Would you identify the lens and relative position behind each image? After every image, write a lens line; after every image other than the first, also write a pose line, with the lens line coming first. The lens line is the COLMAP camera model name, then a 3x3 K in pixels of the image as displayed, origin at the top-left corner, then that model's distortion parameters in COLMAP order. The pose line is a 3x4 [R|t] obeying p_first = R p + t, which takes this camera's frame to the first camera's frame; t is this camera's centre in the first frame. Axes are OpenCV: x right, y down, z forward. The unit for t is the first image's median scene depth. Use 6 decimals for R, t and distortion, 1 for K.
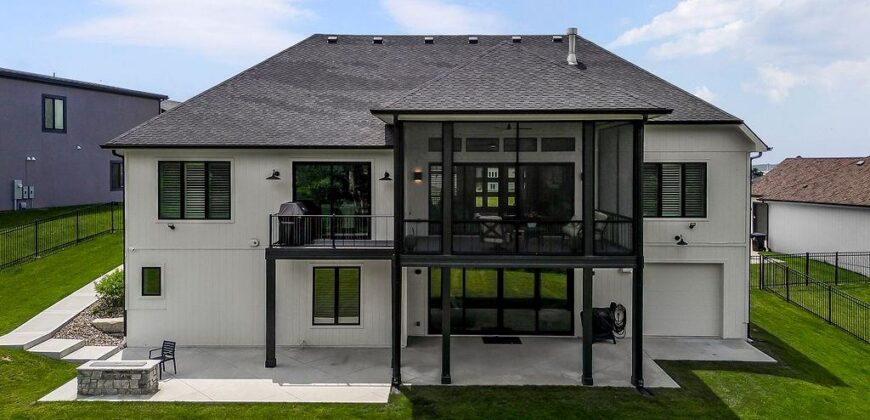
lens RADIAL K [[616.8, 0, 444.5], [0, 616.8, 193.6], [0, 0, 1]] dist [0.020611, -0.004685]
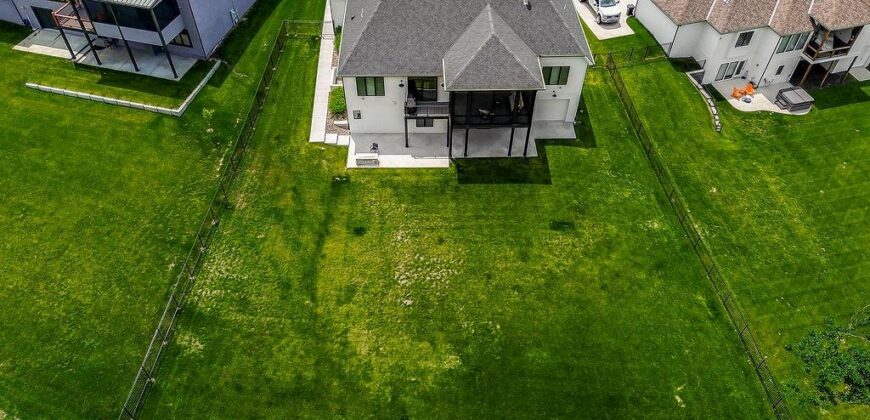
lens RADIAL K [[628.2, 0, 435.0], [0, 628.2, 210.0], [0, 0, 1]] dist [0.004863, -0.001770]
pose [[0.999651, -0.016224, 0.020834, -0.215551], [-0.003967, 0.687753, 0.725934, -1.765448], [-0.026106, -0.725763, 0.687449, -1.362424]]
